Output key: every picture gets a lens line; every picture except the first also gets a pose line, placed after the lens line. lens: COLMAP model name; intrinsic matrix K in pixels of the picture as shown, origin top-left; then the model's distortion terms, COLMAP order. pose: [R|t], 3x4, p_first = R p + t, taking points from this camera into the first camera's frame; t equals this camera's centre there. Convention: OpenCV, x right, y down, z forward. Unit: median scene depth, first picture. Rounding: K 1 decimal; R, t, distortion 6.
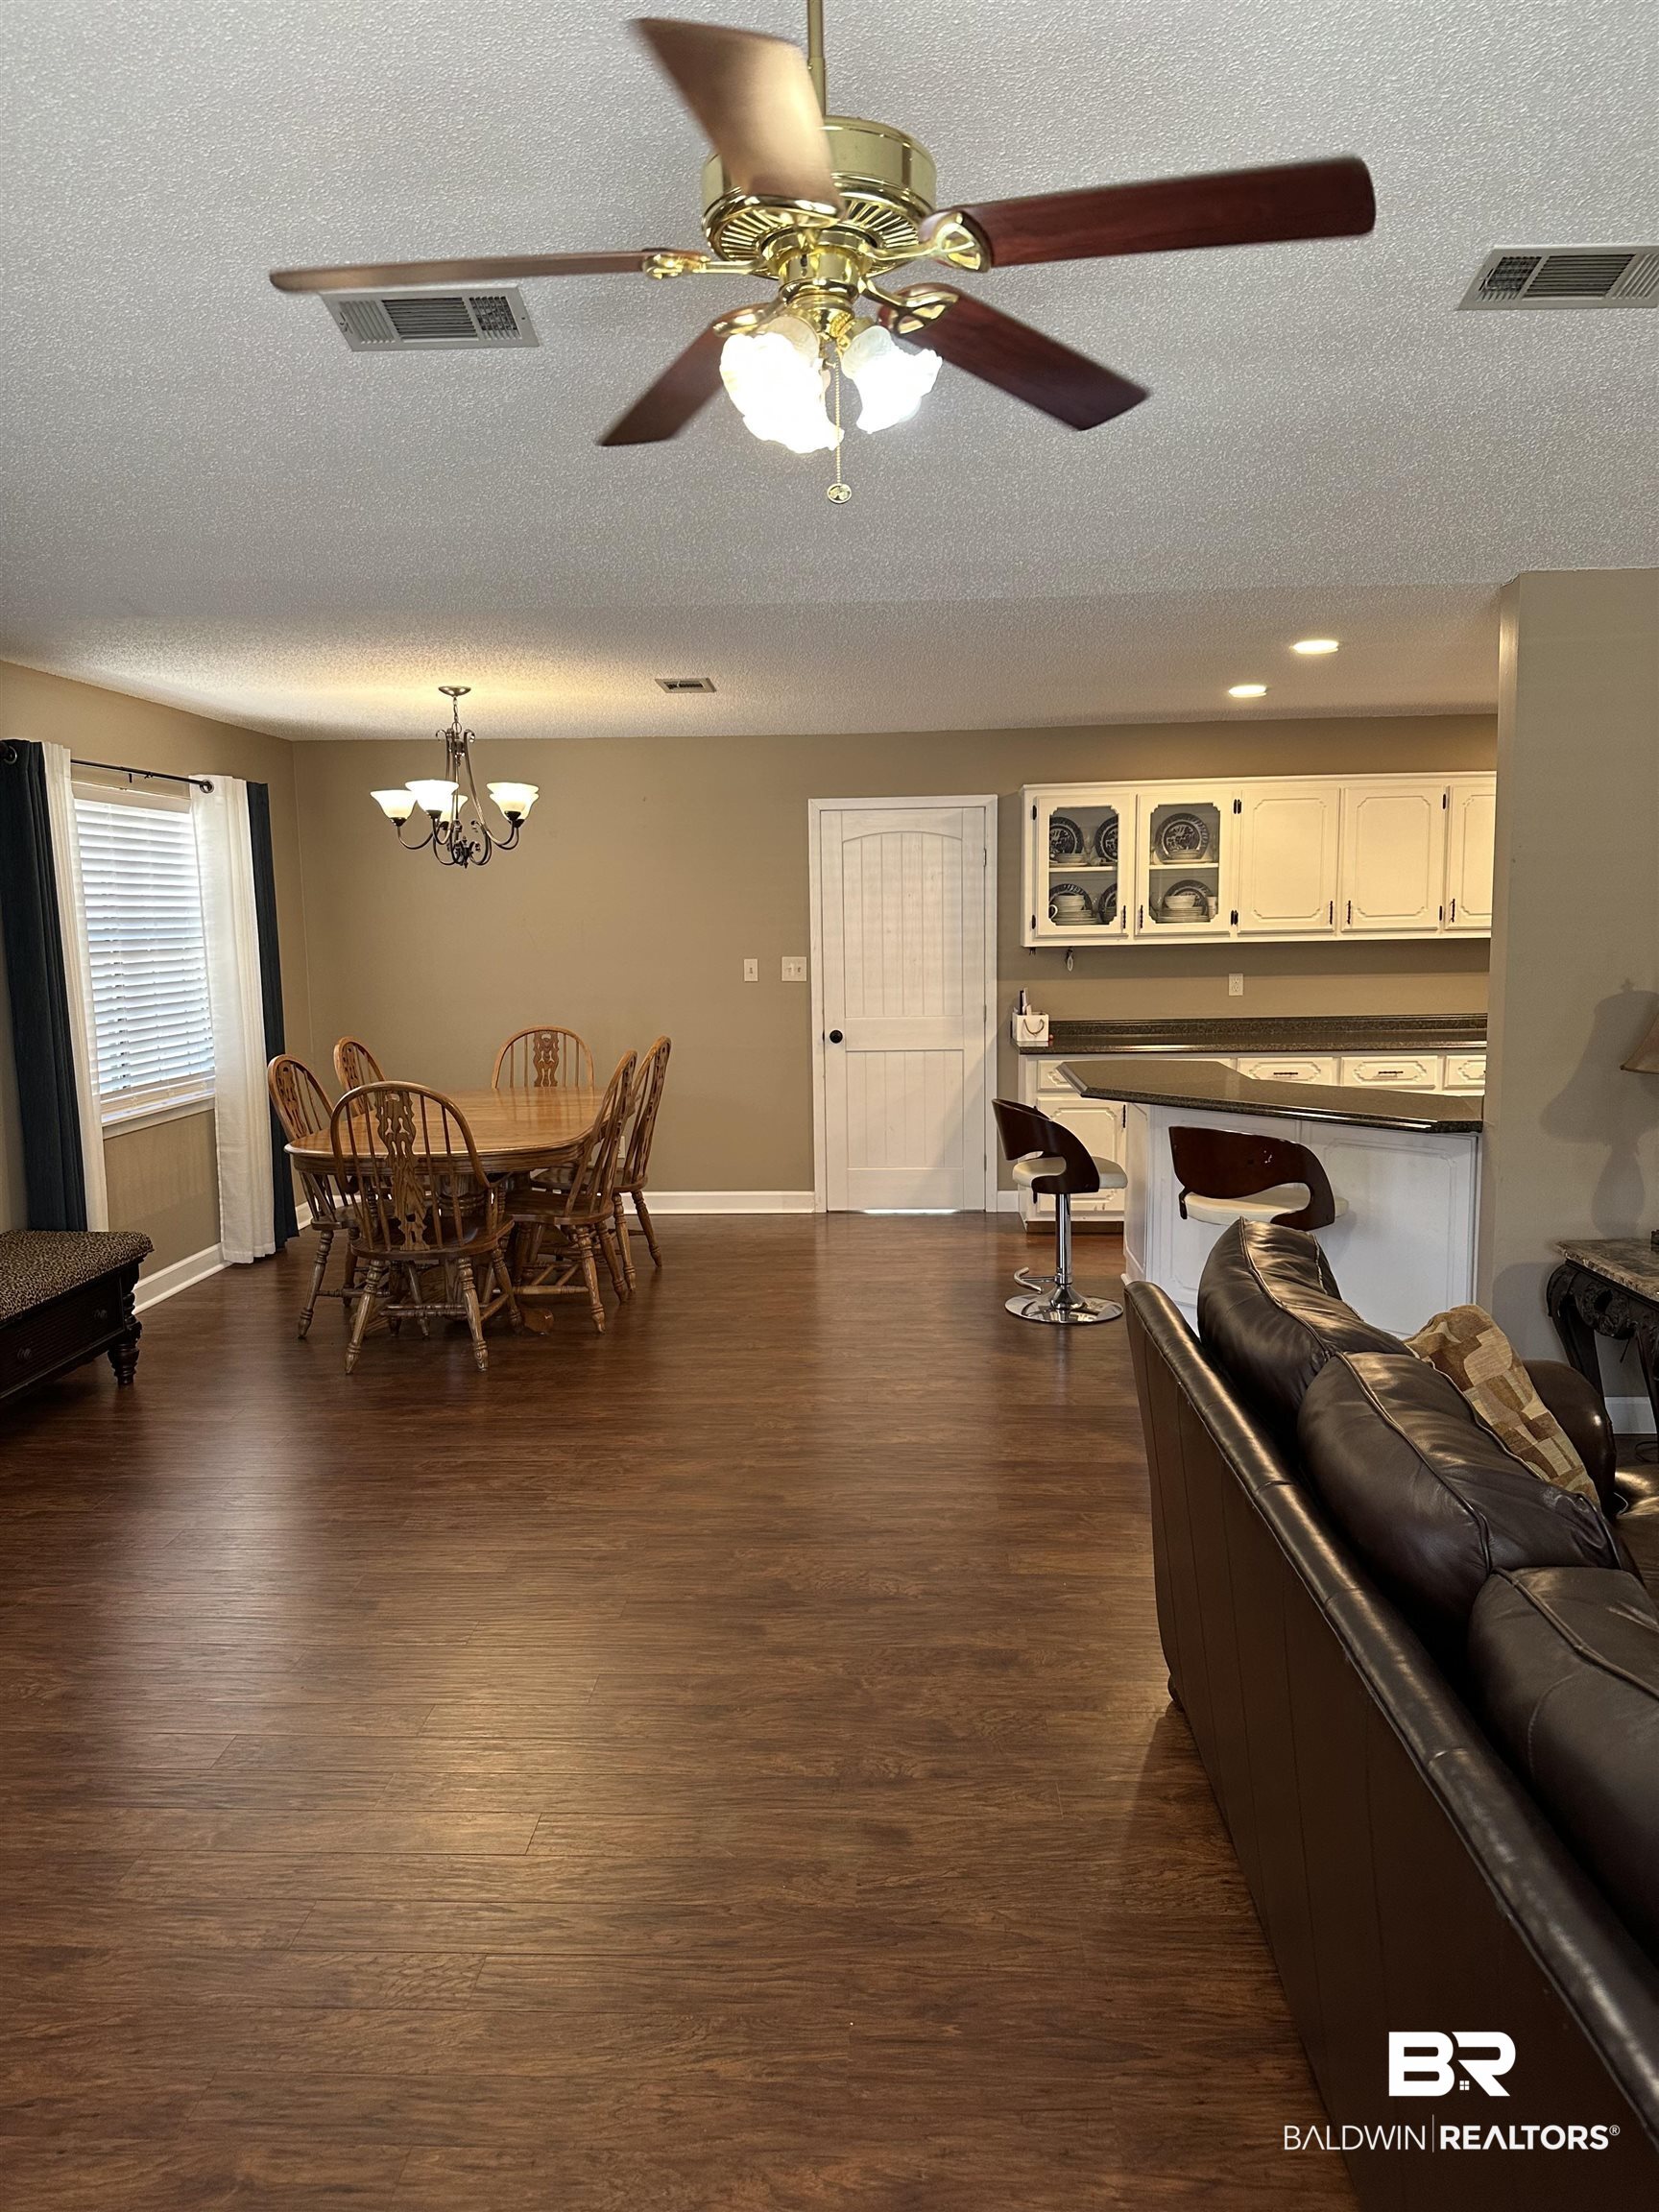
lens RADIAL K [[1541.2, 0, 793.7], [0, 1541.2, 1121.9], [0, 0, 1]] dist [0.032618, -0.050315]
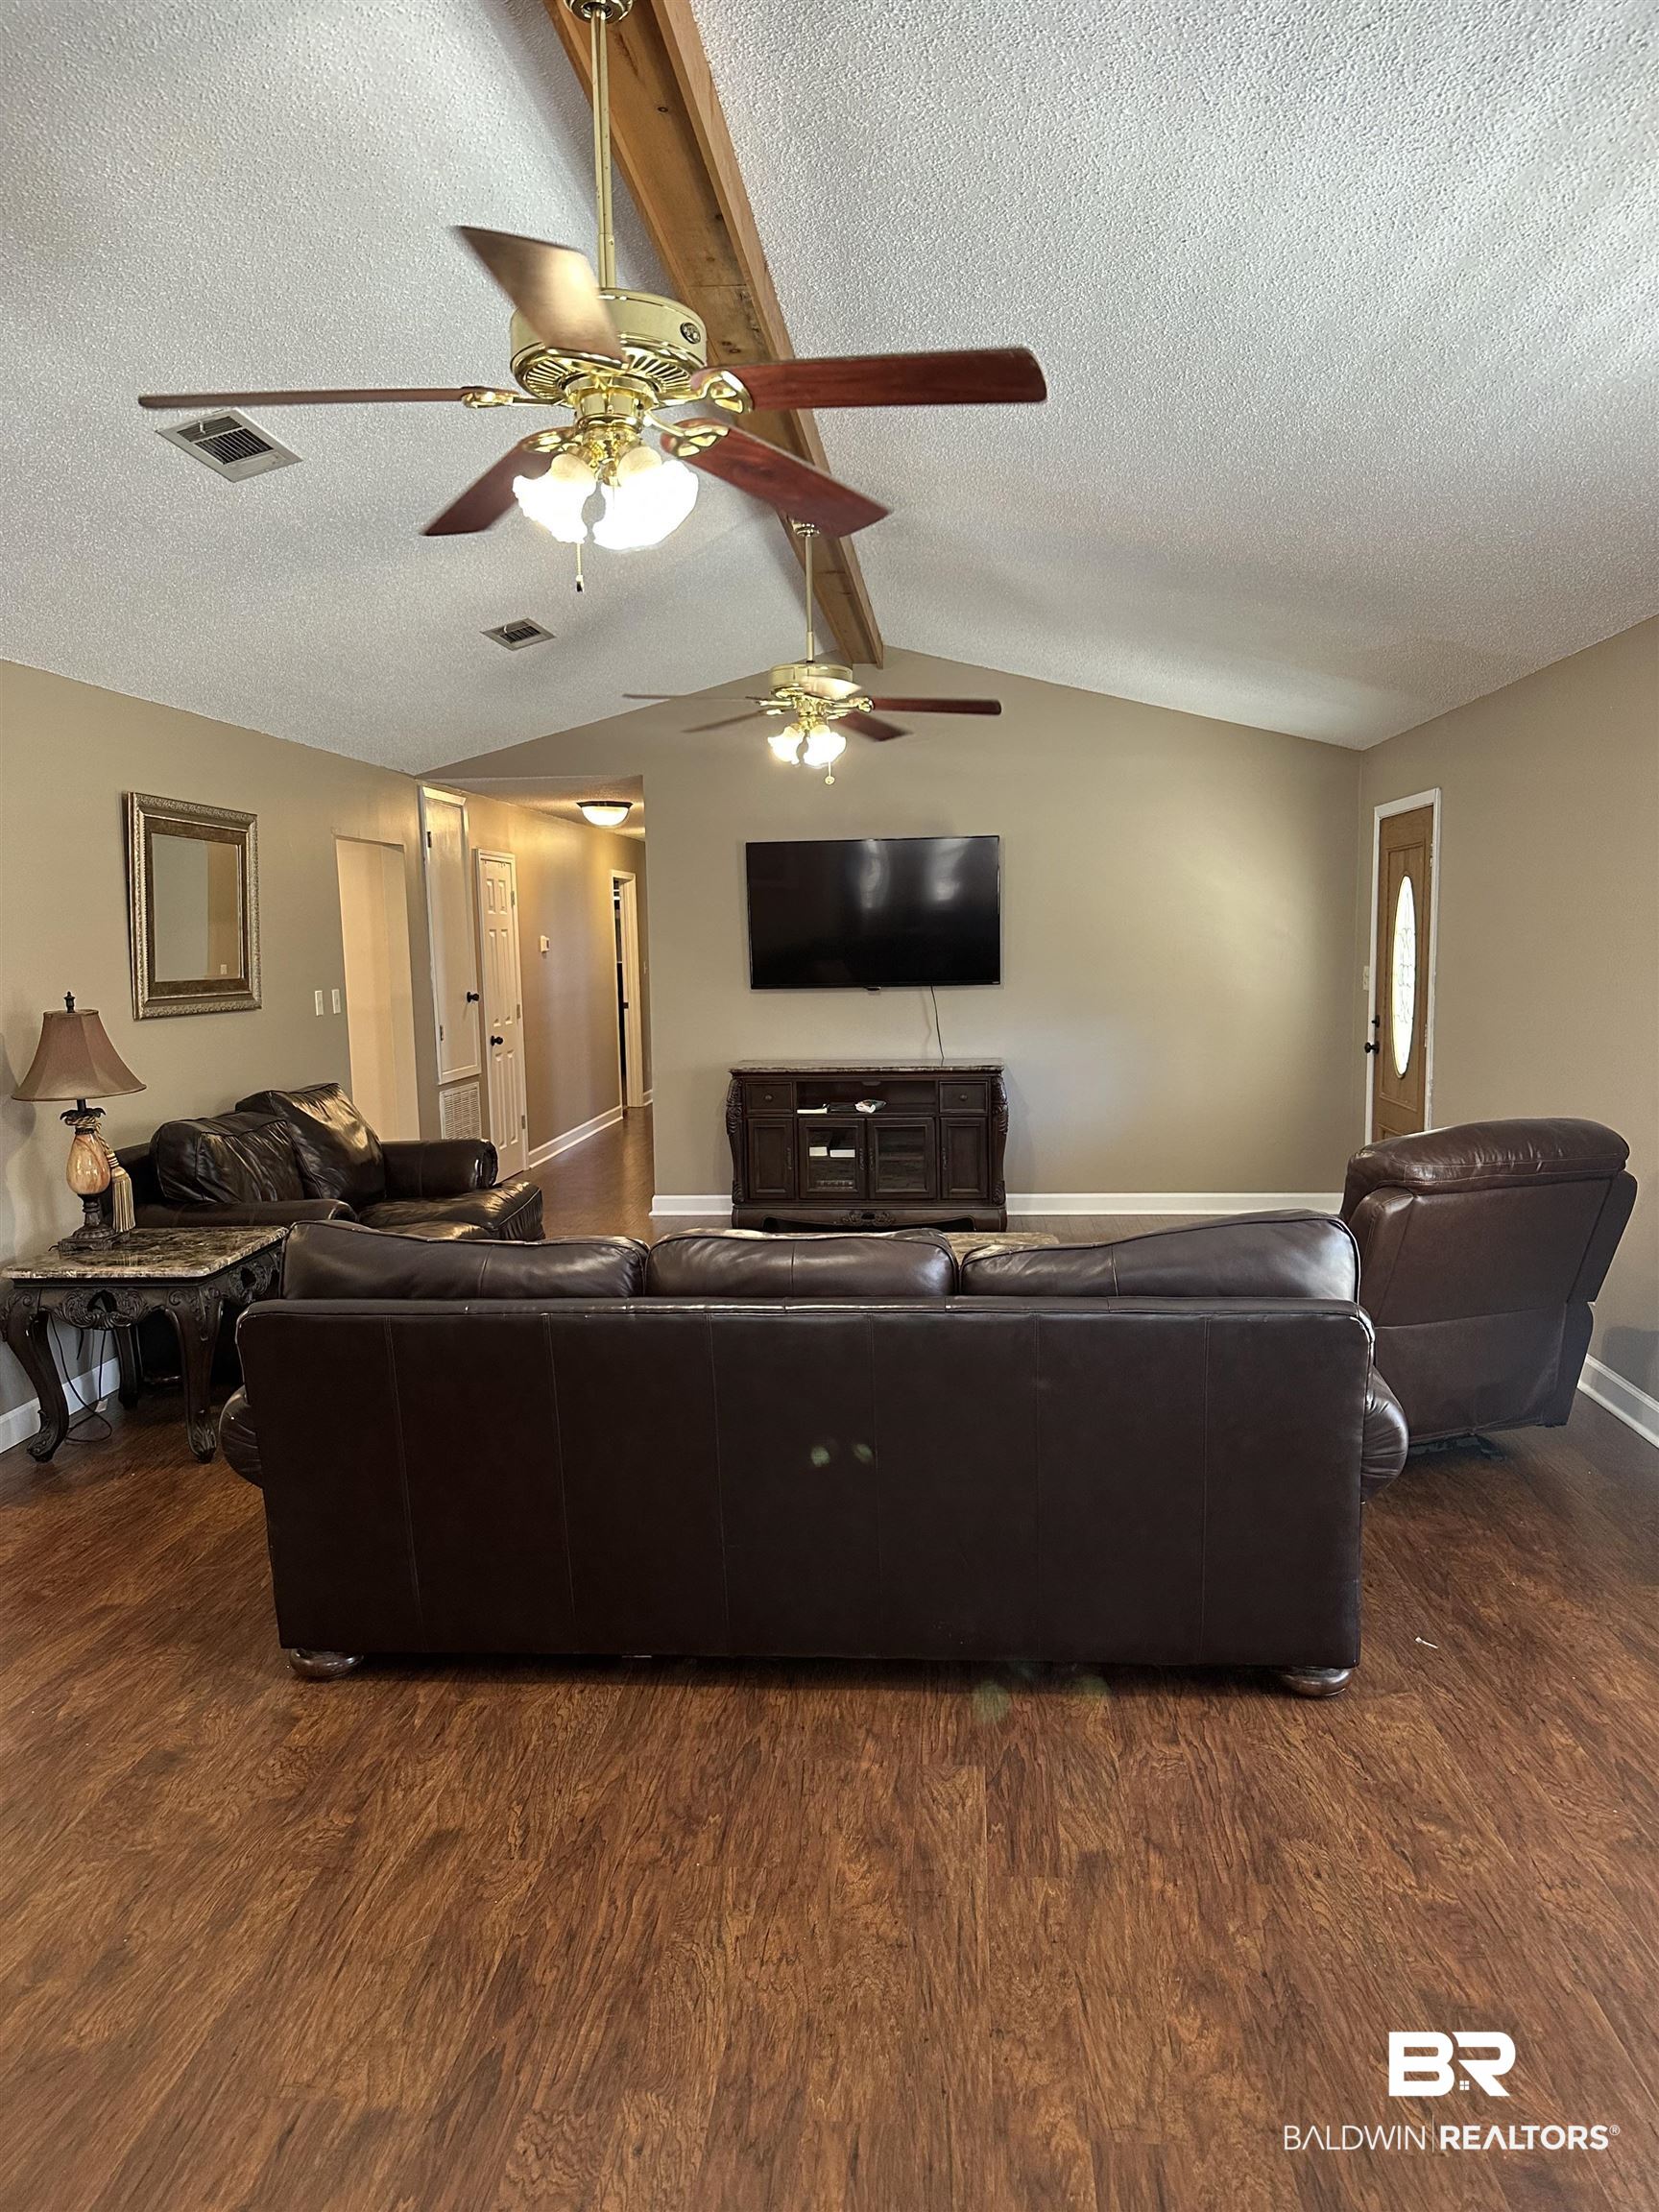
lens RADIAL K [[1562.3, 0, 833.0], [0, 1562.3, 1098.6], [0, 0, 1]] dist [0.061701, -0.091254]
pose [[0.032973, -0.090961, 0.995308, -0.538181], [0.153124, 0.984553, 0.084905, -0.041633], [-0.987657, 0.149606, 0.046392, 0.362785]]
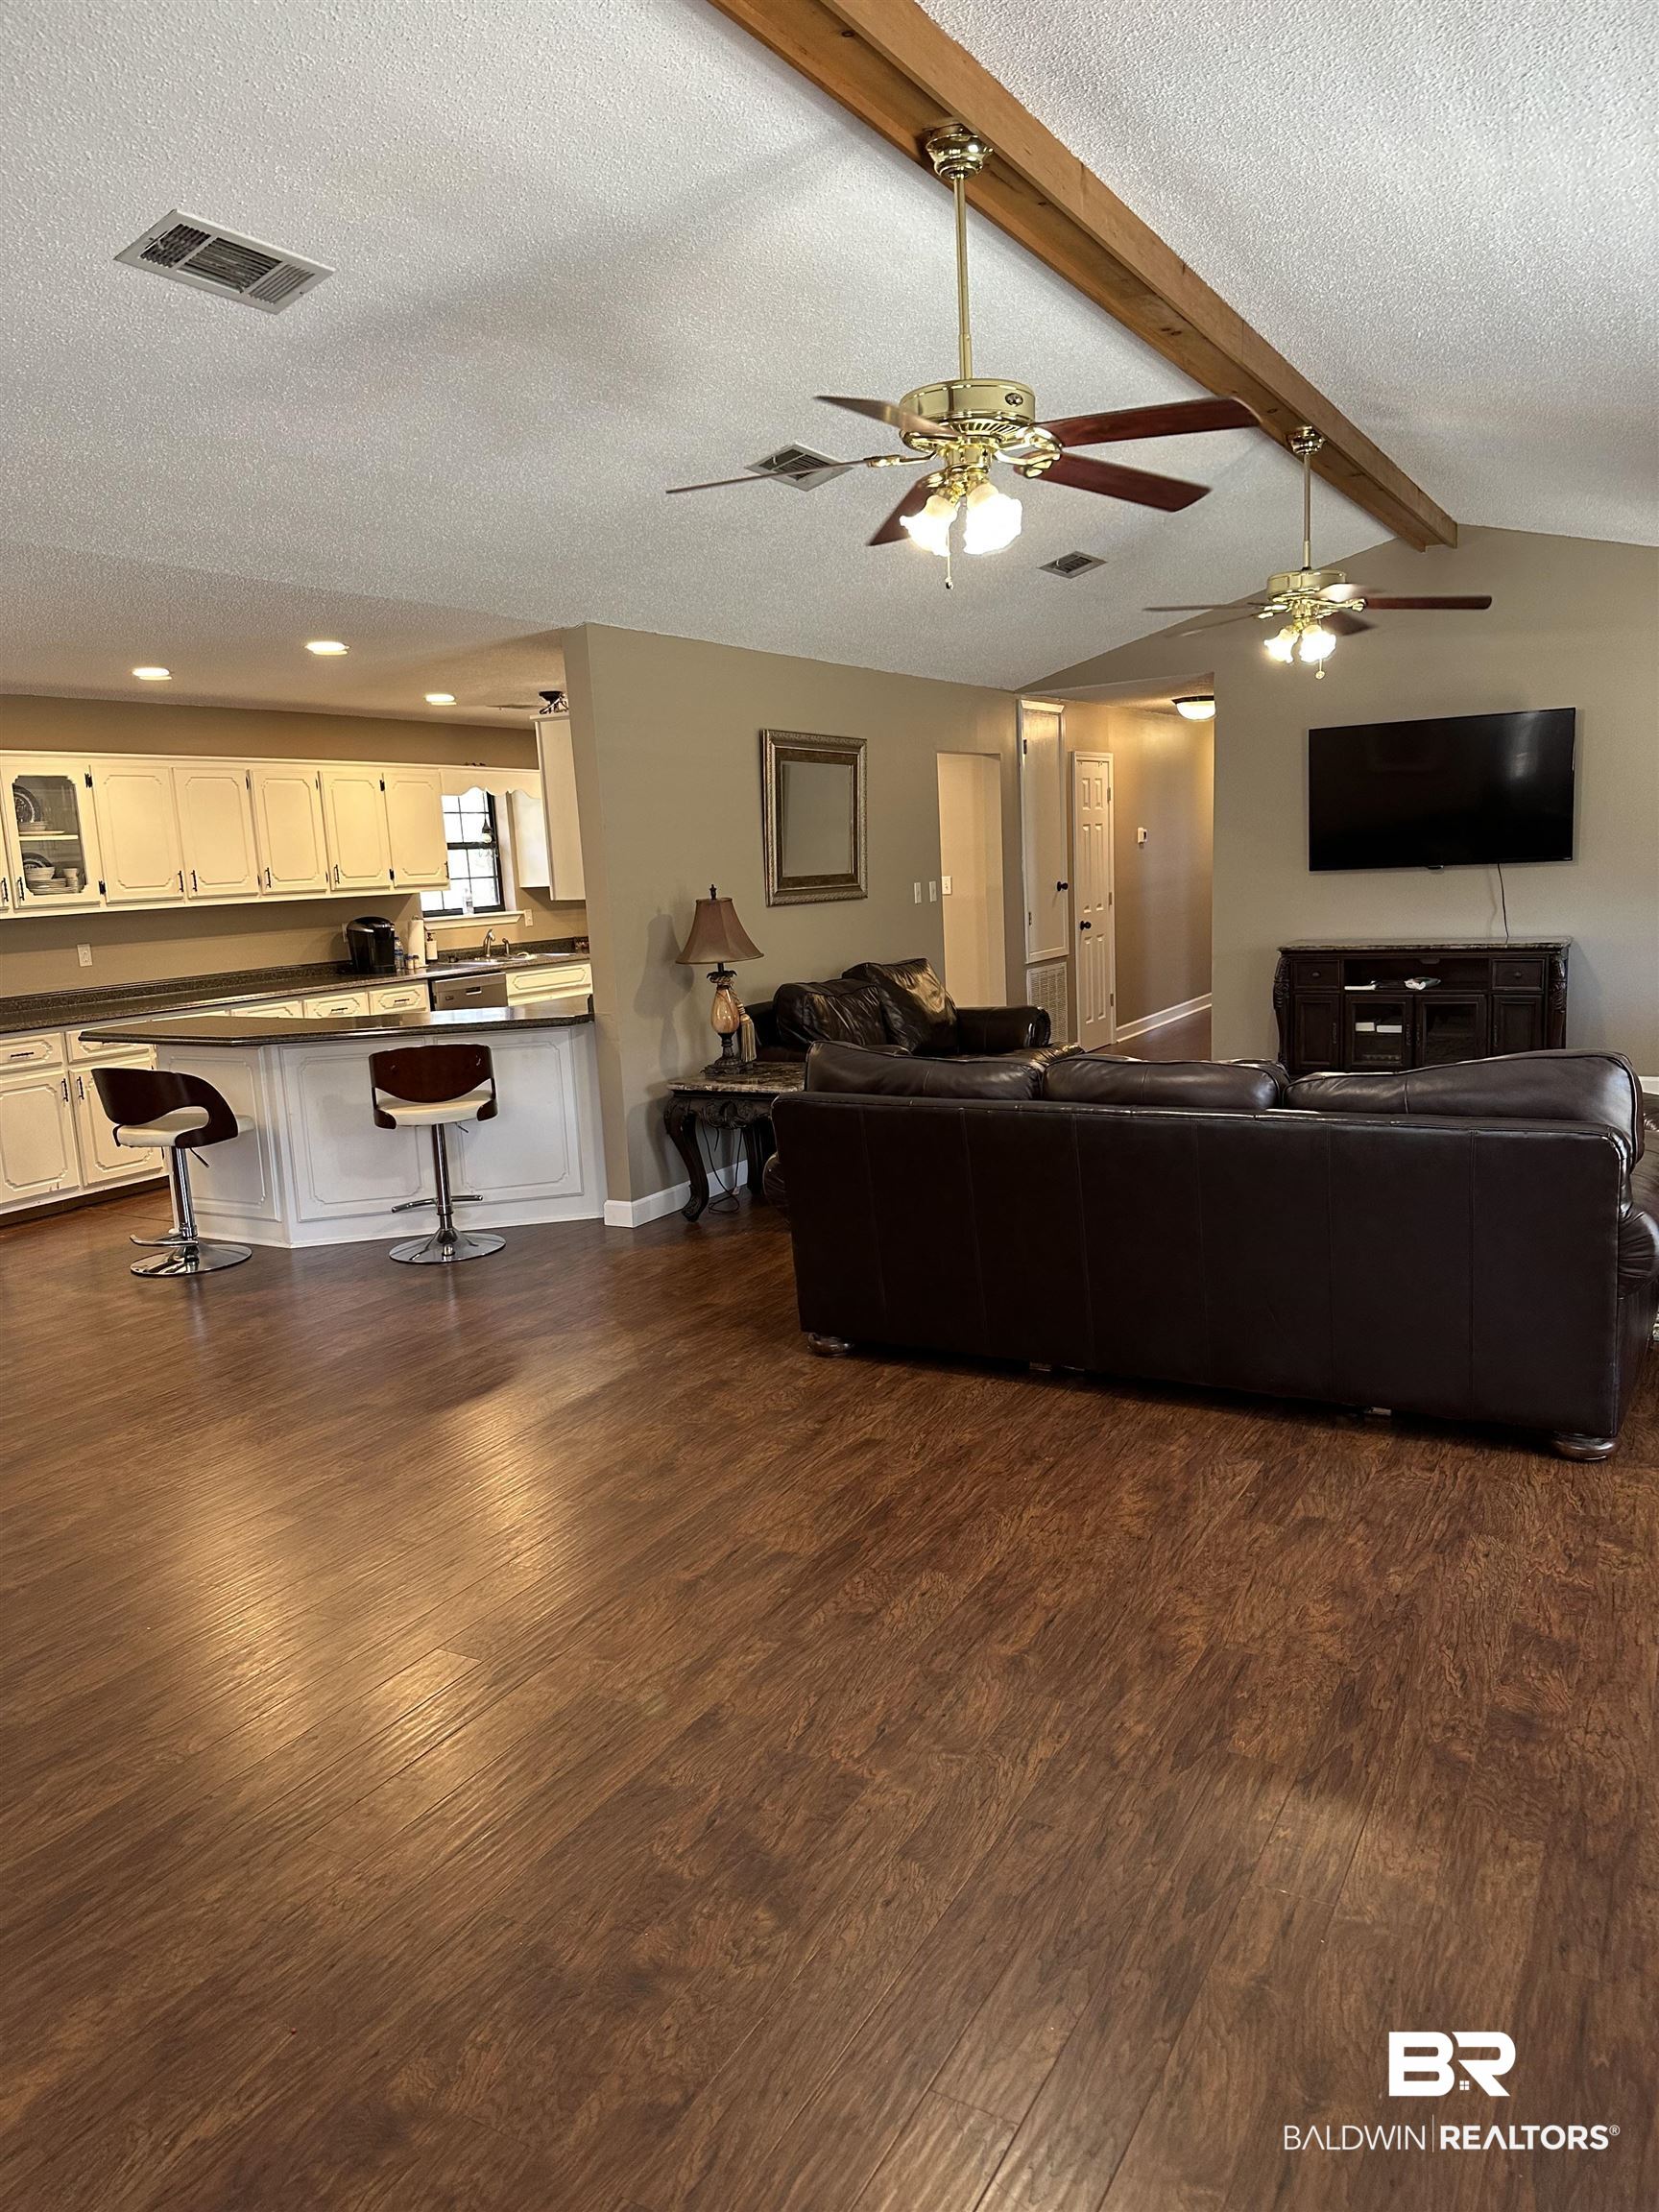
lens RADIAL K [[1547.0, 0, 824.4], [0, 1547.0, 1099.7], [0, 0, 1]] dist [0.210091, -0.385776]
pose [[0.452865, -0.147008, 0.879376, -0.740741], [0.160139, 0.983685, 0.081976, -0.005504], [-0.877080, 0.103698, 0.469018, 0.161035]]
